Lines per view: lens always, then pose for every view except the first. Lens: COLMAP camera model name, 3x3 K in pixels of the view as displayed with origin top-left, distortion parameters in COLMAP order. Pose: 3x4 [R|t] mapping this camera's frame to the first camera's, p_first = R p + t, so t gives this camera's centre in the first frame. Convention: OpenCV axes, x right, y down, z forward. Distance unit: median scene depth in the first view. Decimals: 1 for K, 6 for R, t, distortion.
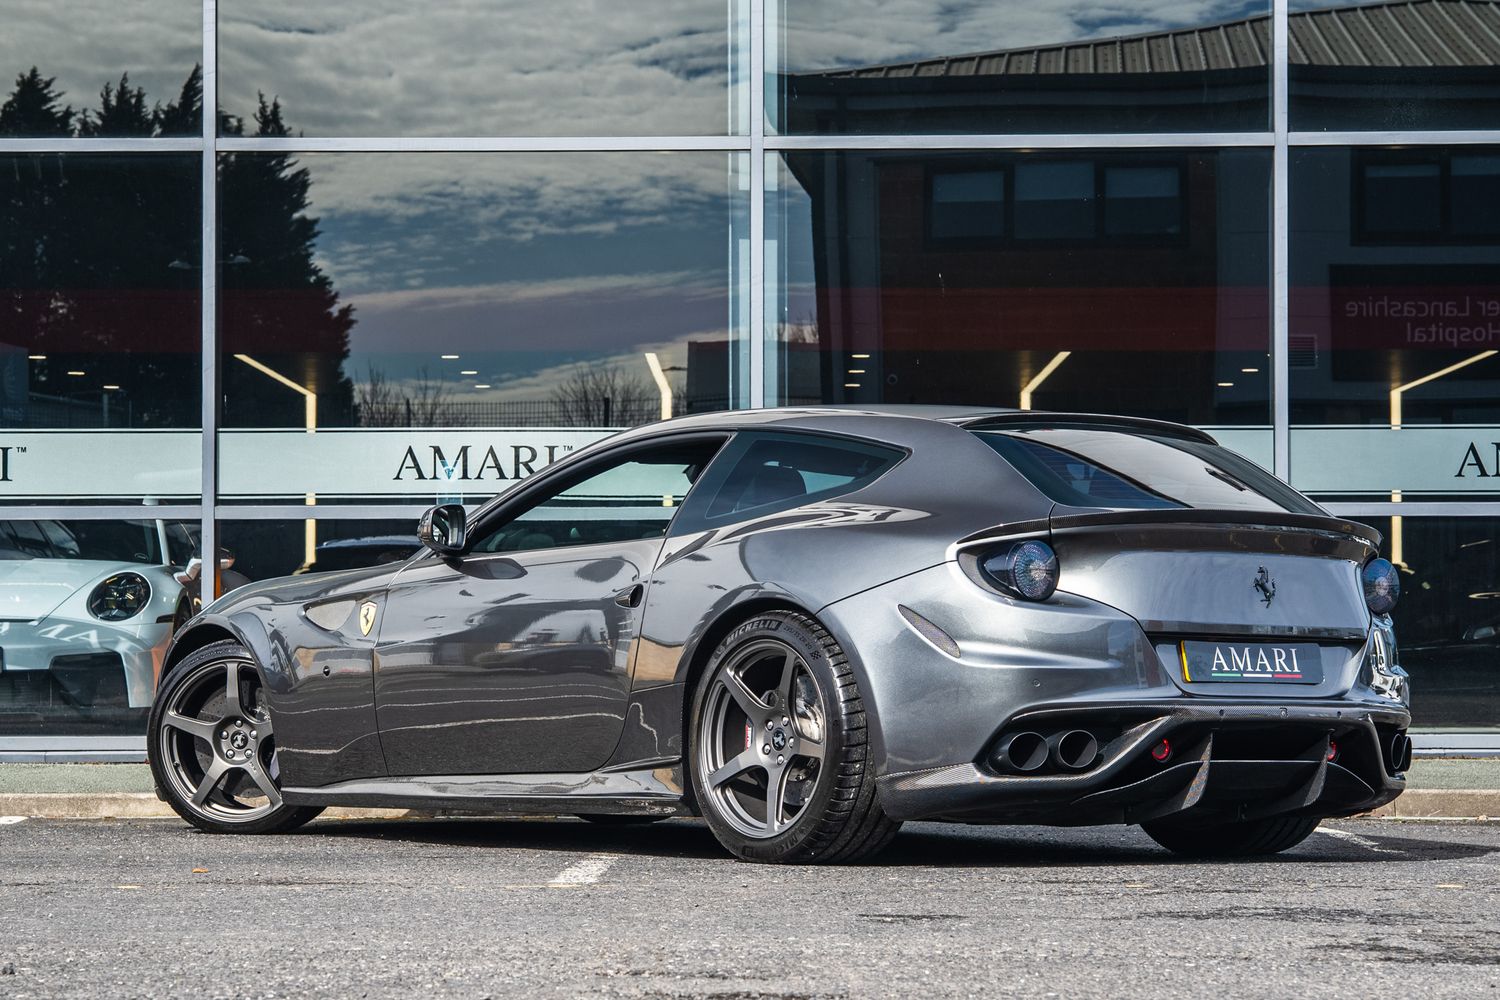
lens RADIAL K [[3632.4, 0, 720.4], [0, 3632.4, 501.0], [0, 0, 1]] dist [0.101934, -0.165782]
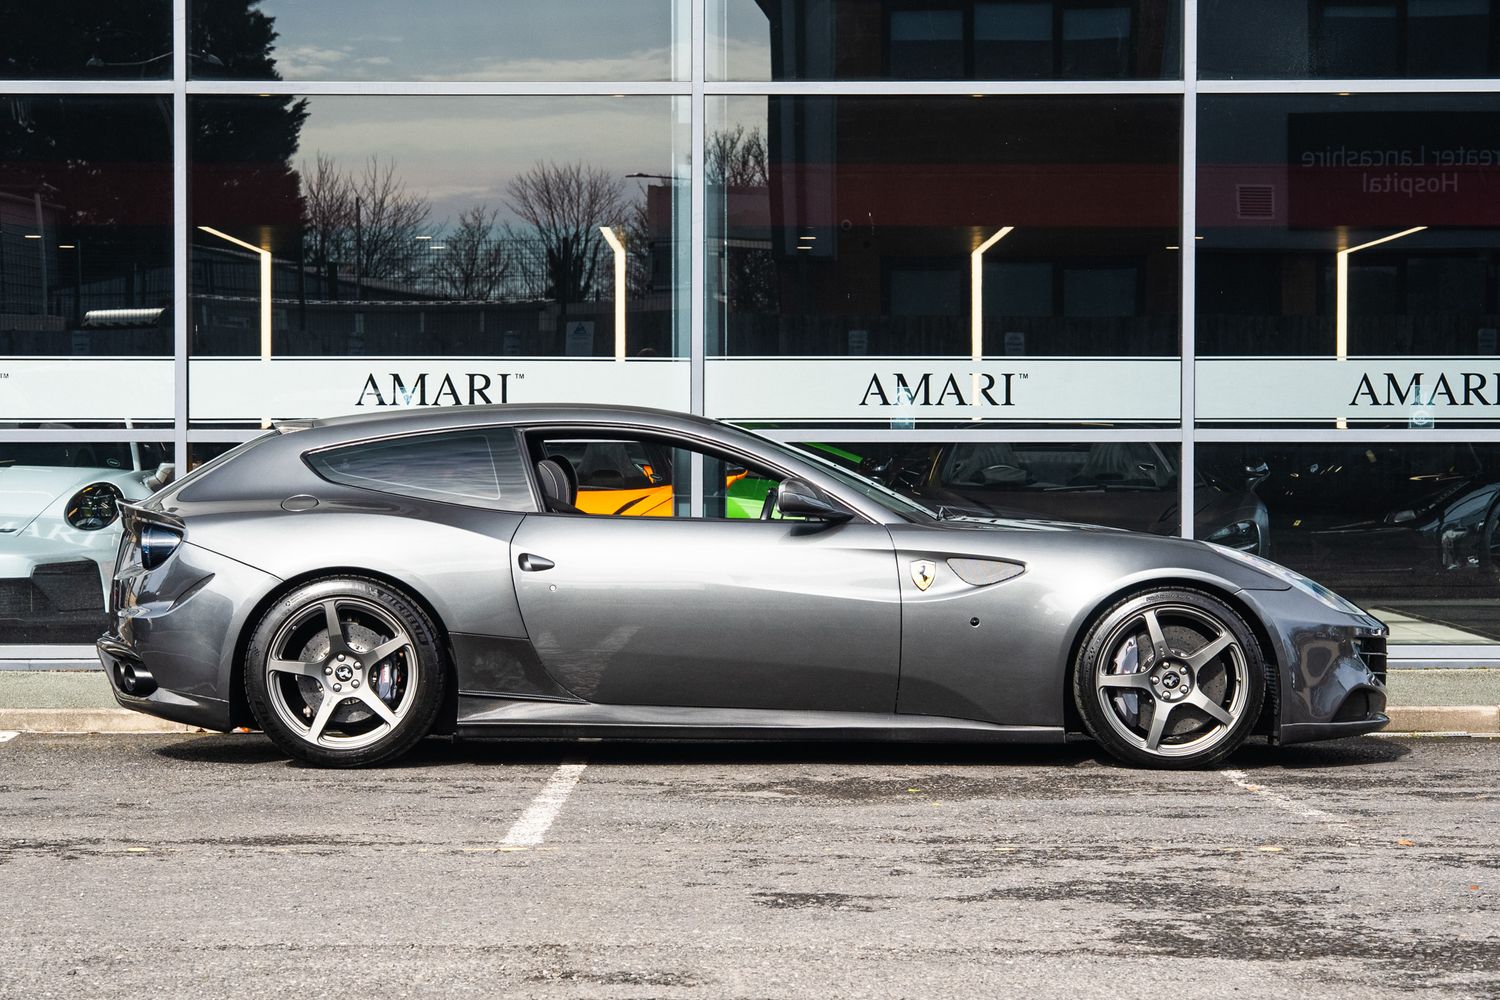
lens RADIAL K [[3798.7, 0, 750.0], [0, 3798.7, 500.0], [0, 0, 1]] dist [0.089237, -0.090218]
pose [[0.999849, 0.001931, 0.017269, 0.009852], [-0.002869, 0.998512, 0.054461, -0.061053], [-0.017138, -0.054503, 0.998367, -0.177390]]
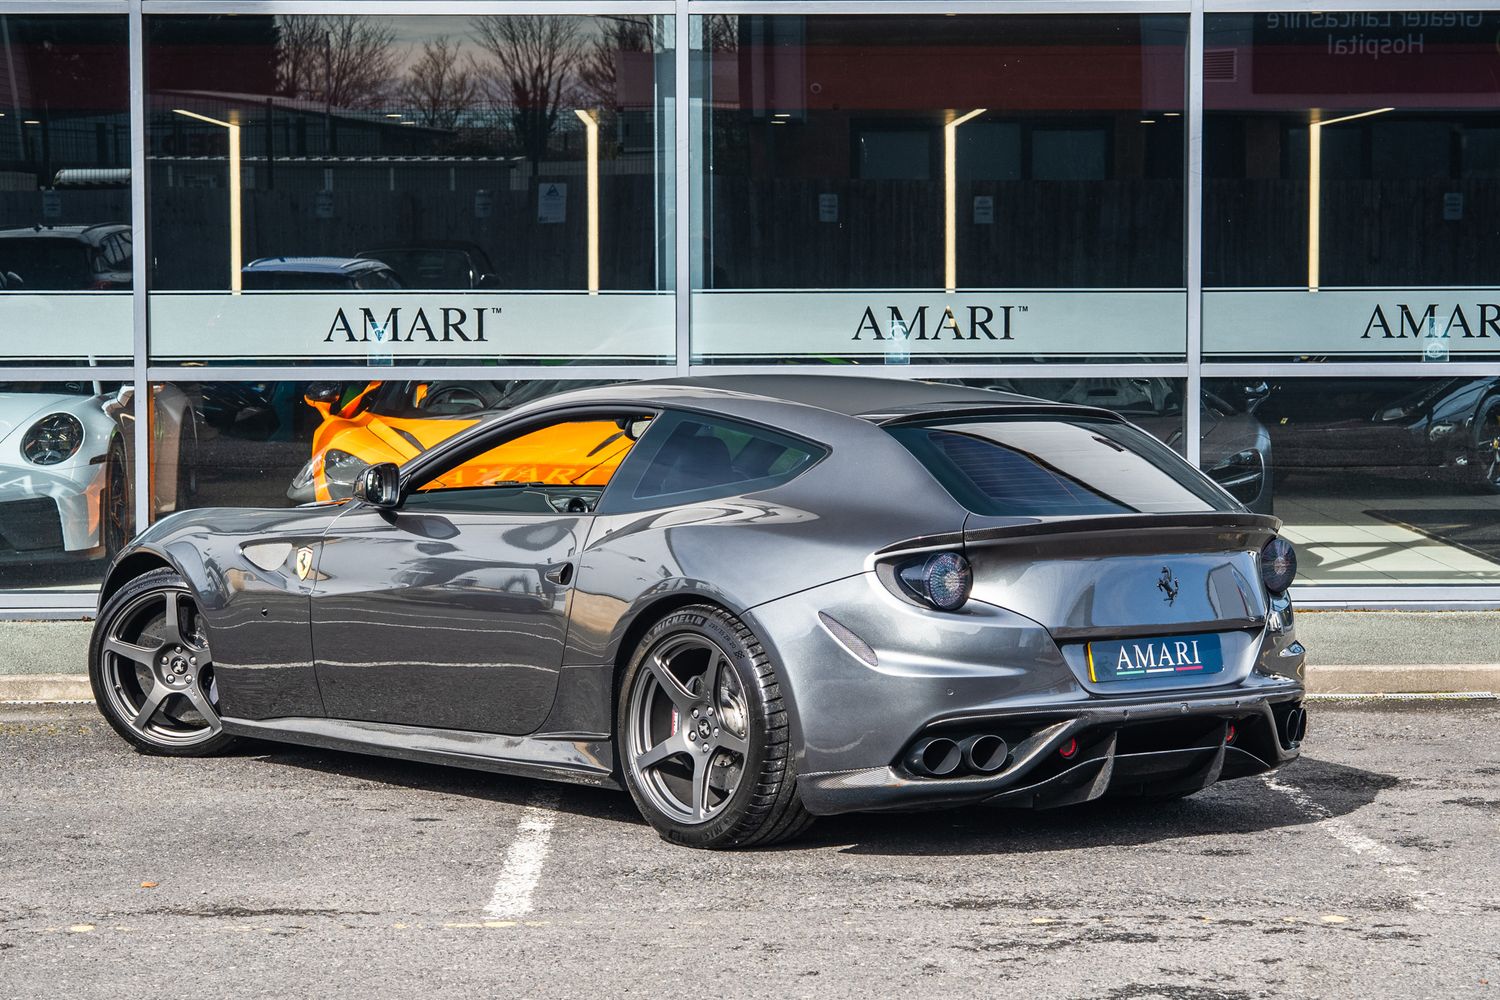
lens RADIAL K [[3644.0, 0, 799.6], [0, 3644.0, 466.2], [0, 0, 1]] dist [0.100485, -0.114388]
pose [[0.999124, -0.002833, 0.041757, -0.000051], [-0.001218, 0.995315, 0.096681, -0.108912], [-0.041835, -0.096647, 0.994439, -0.034408]]
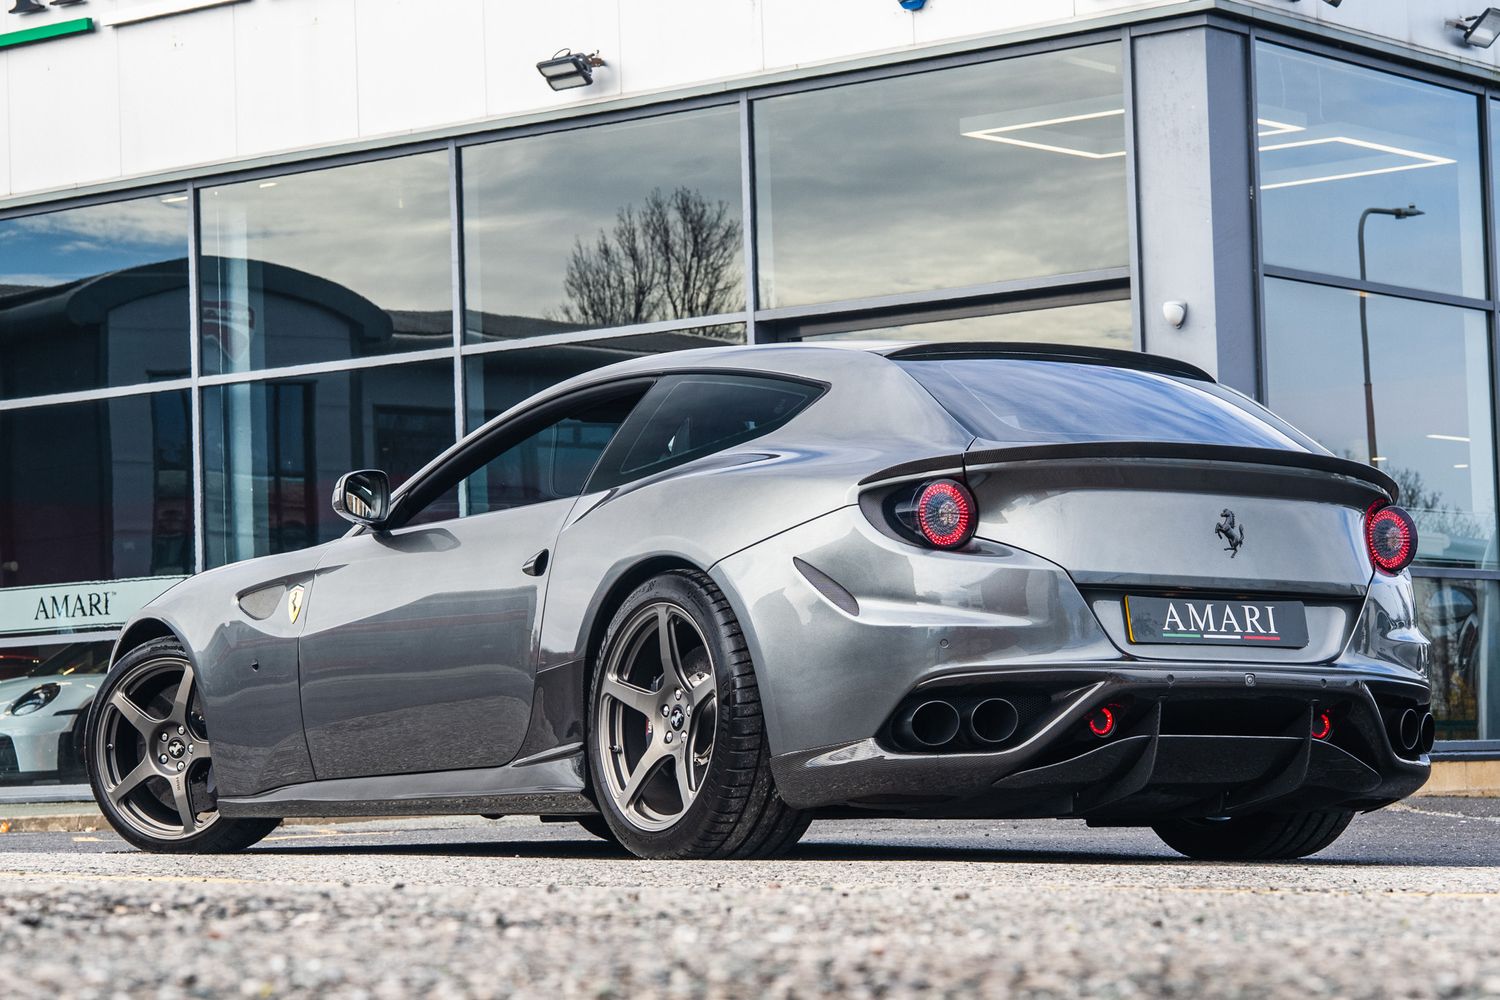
lens RADIAL K [[3632.4, 0, 720.4], [0, 3632.4, 501.0], [0, 0, 1]] dist [0.101934, -0.165782]
pose [[0.993621, -0.015318, -0.111722, 0.122700], [0.013083, 0.999700, -0.020707, 0.031283], [0.112006, 0.019114, 0.993524, 0.132490]]
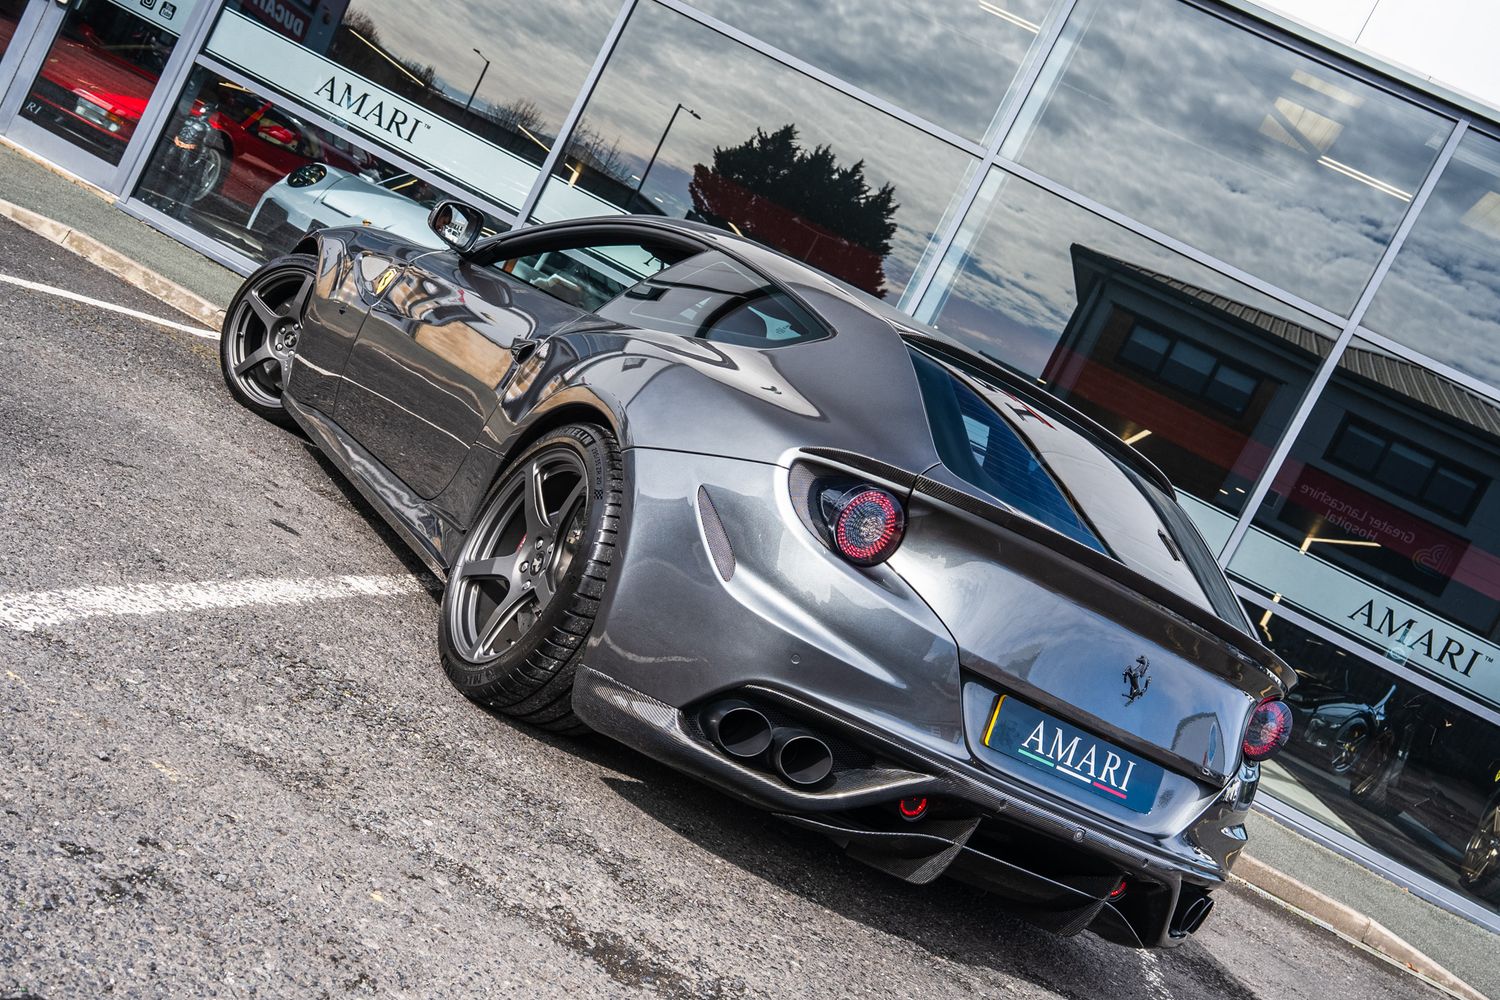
lens RADIAL K [[1571.4, 0, 750.0], [0, 1571.4, 500.0], [0, 0, 1]] dist [0.012005, 0.010508]
pose [[0.878434, 0.461892, -0.122517, 0.097023], [-0.451540, 0.886219, 0.103571, -0.008445], [0.156415, -0.035659, 0.987047, 0.634119]]
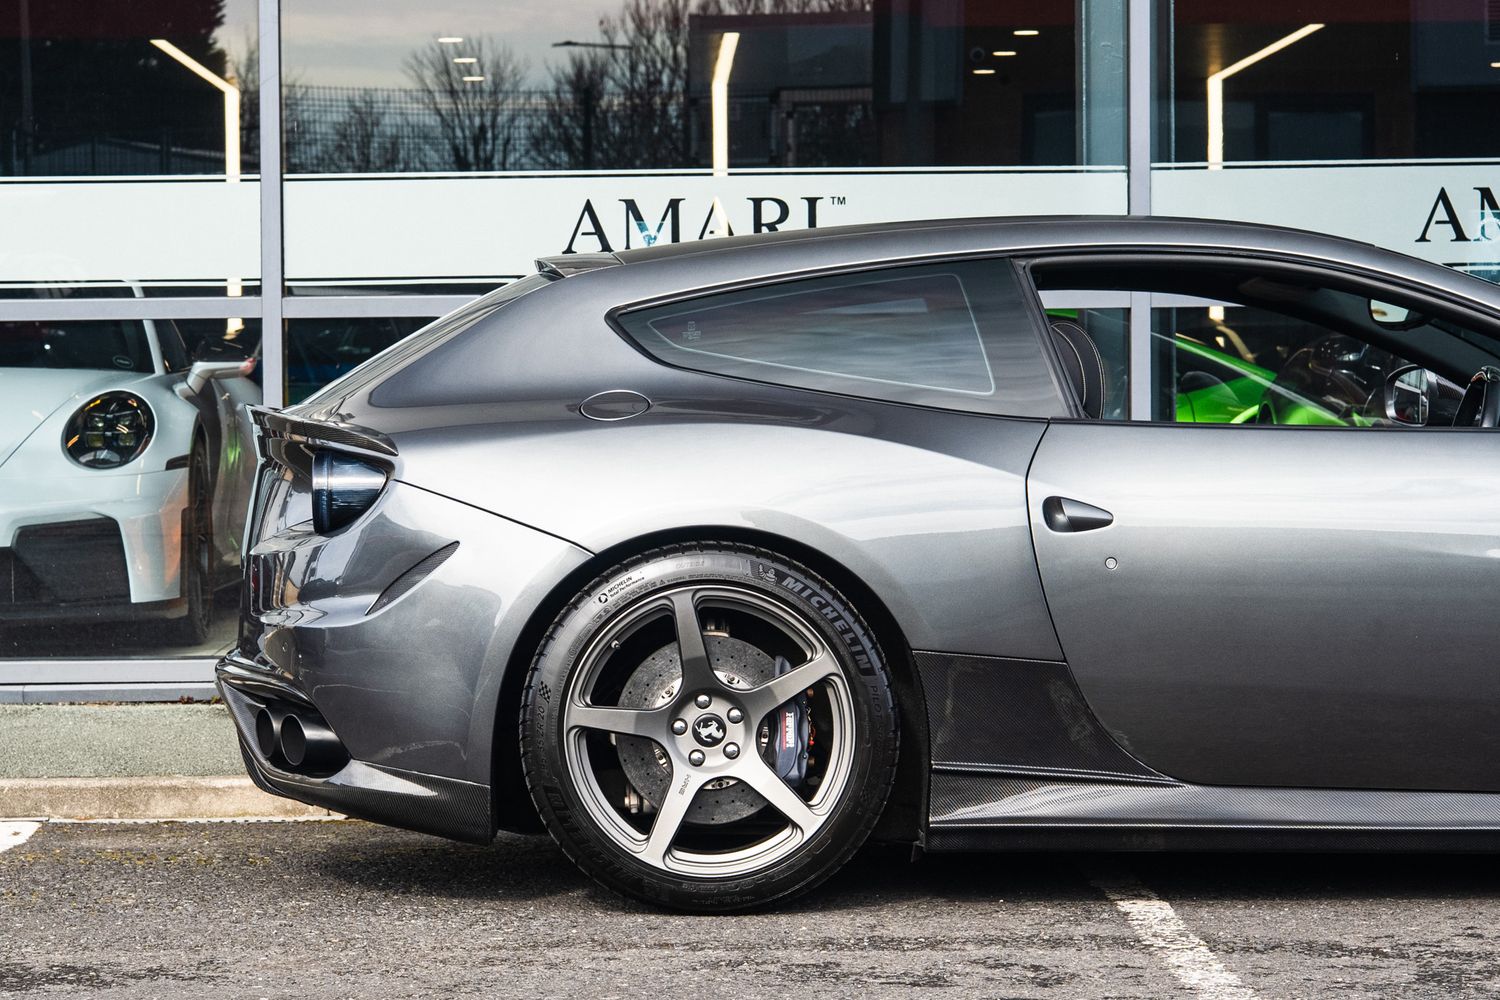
lens RADIAL K [[4402.7, 0, 584.0], [0, 4402.7, 497.9], [0, 0, 1]] dist [0.140476, -0.812601]
pose [[0.999961, -0.008625, -0.001639, -0.132936], [0.008717, 0.997667, 0.067710, -0.023796], [0.001052, -0.067721, 0.997704, 0.362059]]
